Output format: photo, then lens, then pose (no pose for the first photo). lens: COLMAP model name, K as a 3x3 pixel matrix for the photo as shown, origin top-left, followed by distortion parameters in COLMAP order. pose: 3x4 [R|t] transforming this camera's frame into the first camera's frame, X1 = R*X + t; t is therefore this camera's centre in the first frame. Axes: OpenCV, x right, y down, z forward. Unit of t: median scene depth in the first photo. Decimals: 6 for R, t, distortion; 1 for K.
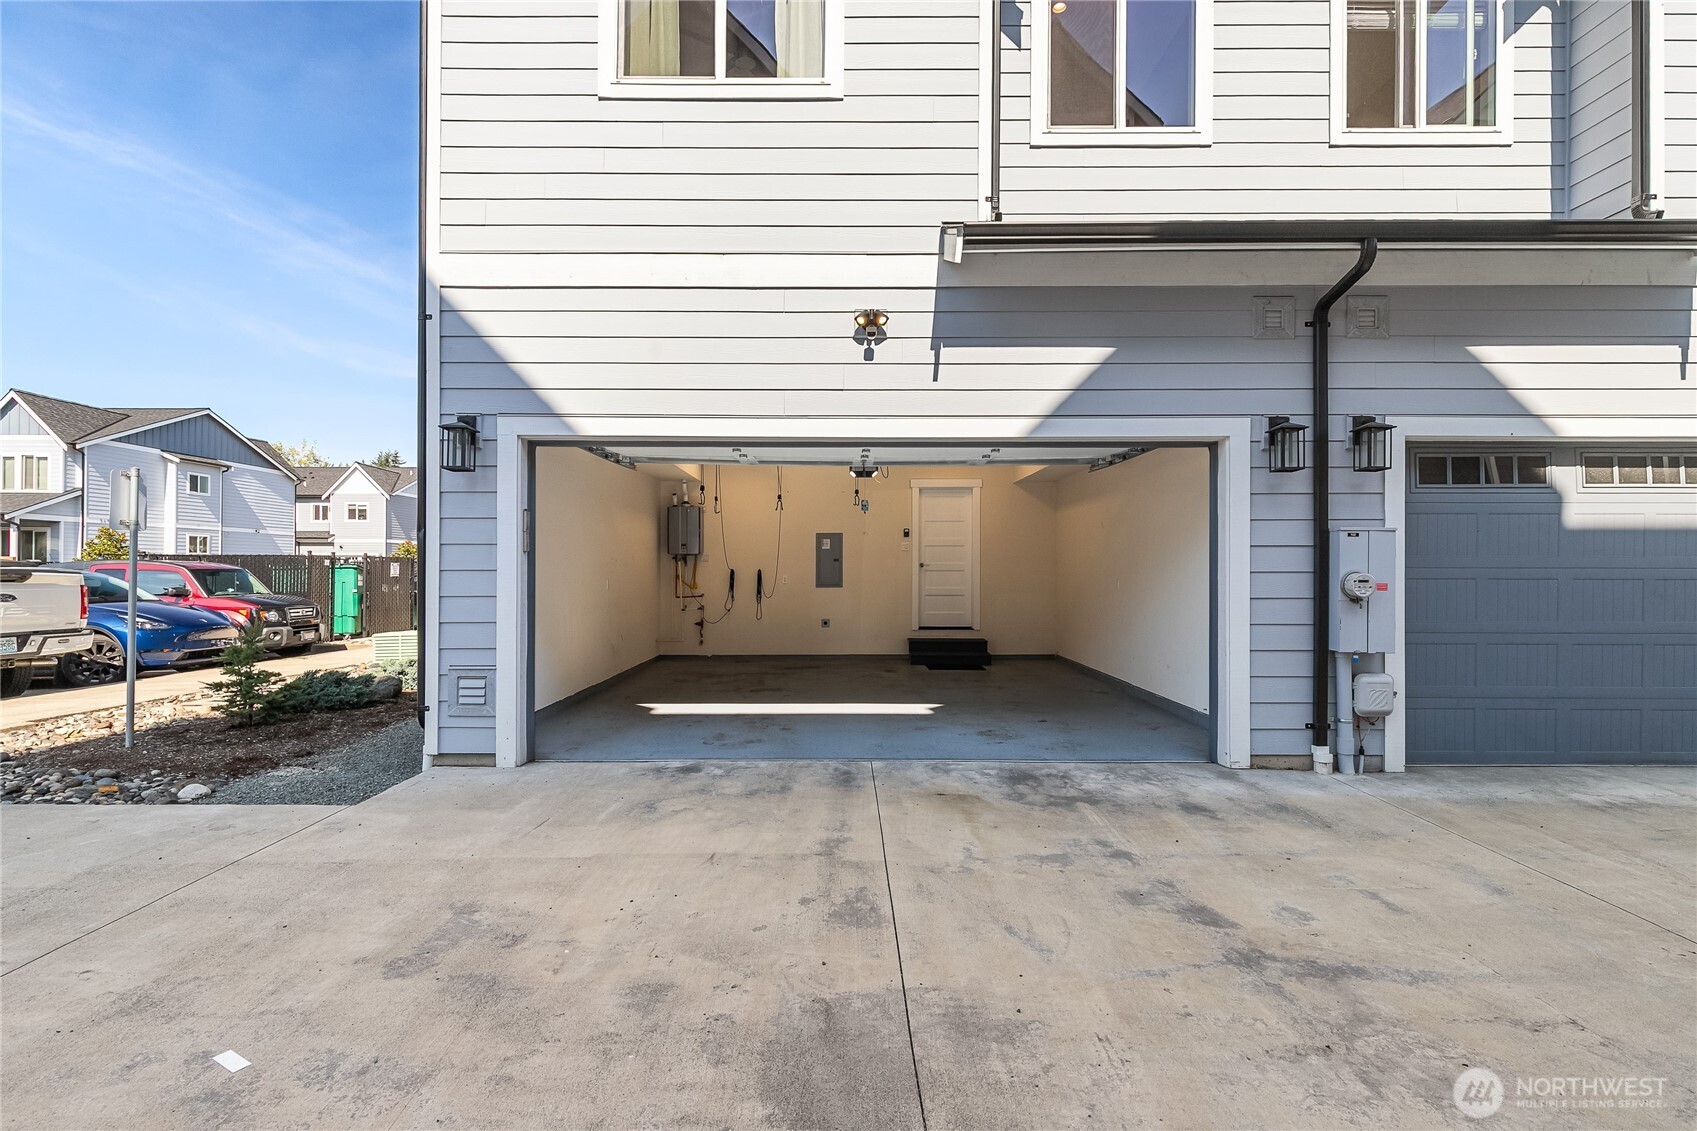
lens RADIAL K [[793.1, 0, 840.4], [0, 793.1, 544.9], [0, 0, 1]] dist [-0.000083, -0.001569]
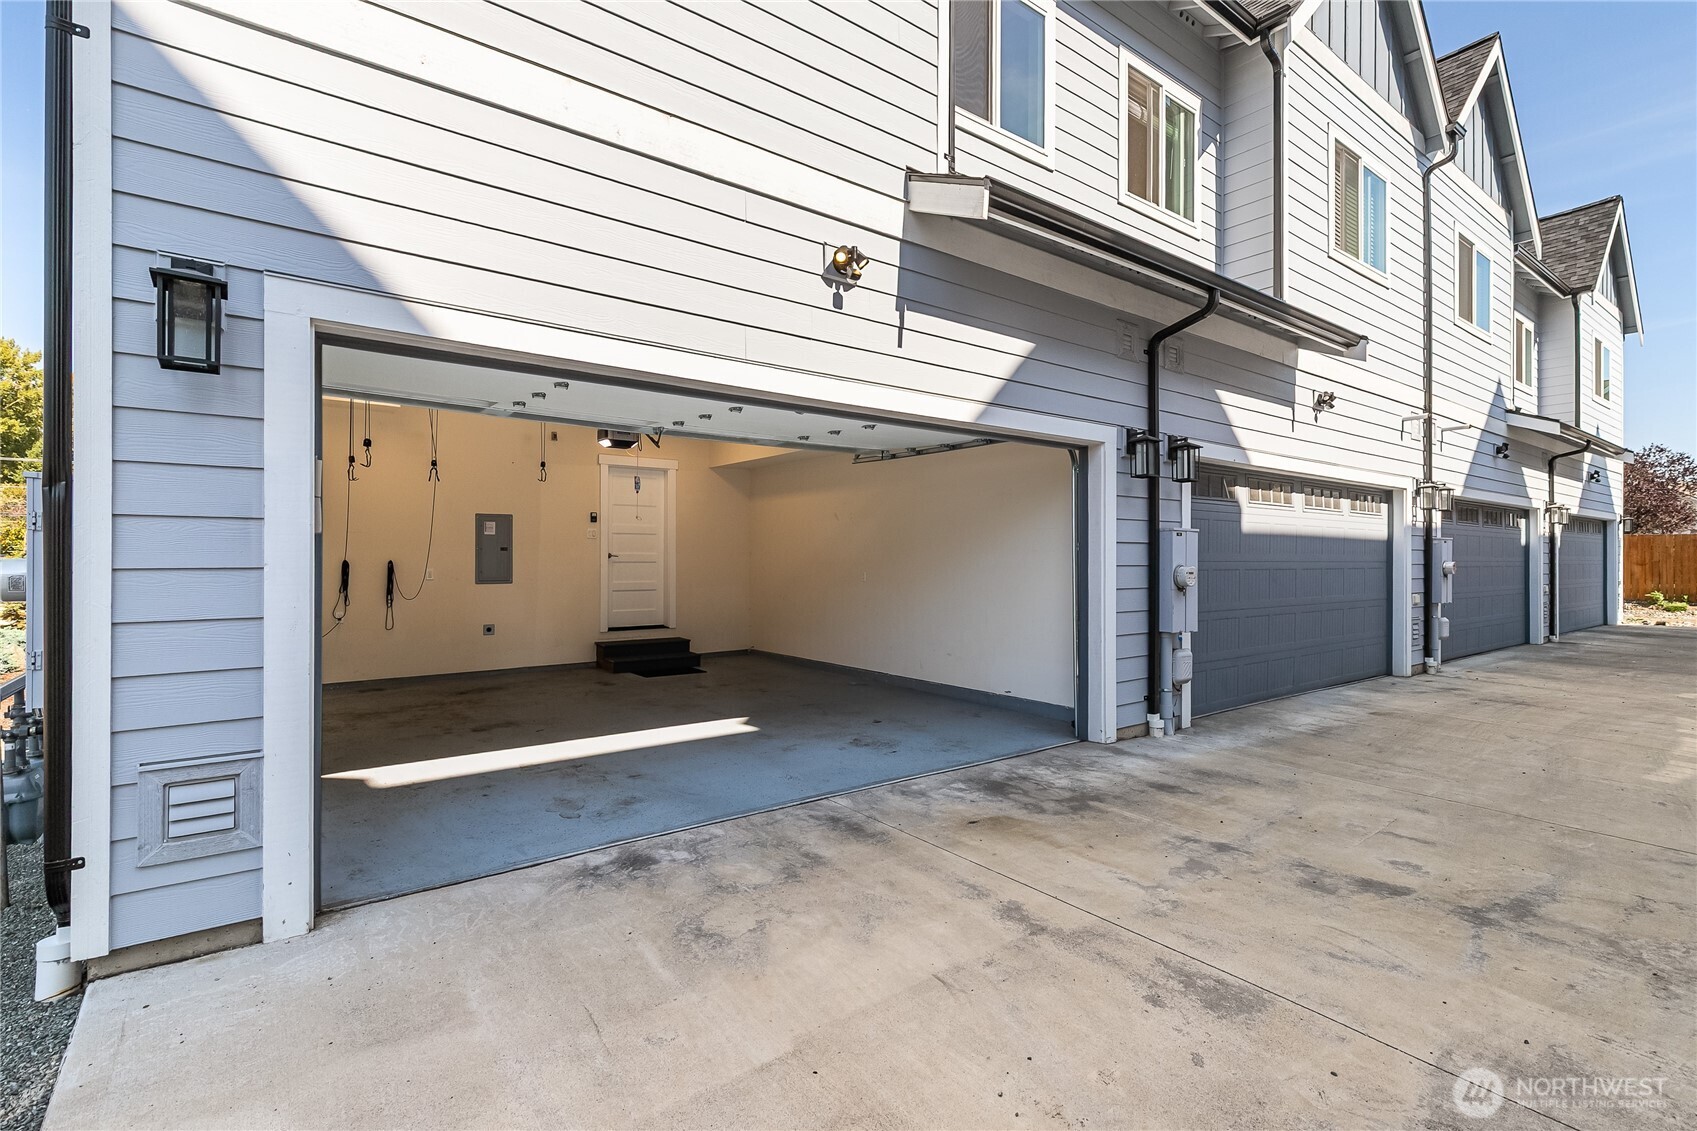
lens RADIAL K [[787.1, 0, 859.9], [0, 787.1, 542.6], [0, 0, 1]] dist [0.000558, -0.000472]
pose [[0.786360, 0.014025, 0.617609, -0.453771], [-0.021119, 0.999768, 0.004187, 0.004608], [-0.617407, -0.016336, 0.786474, 0.354313]]
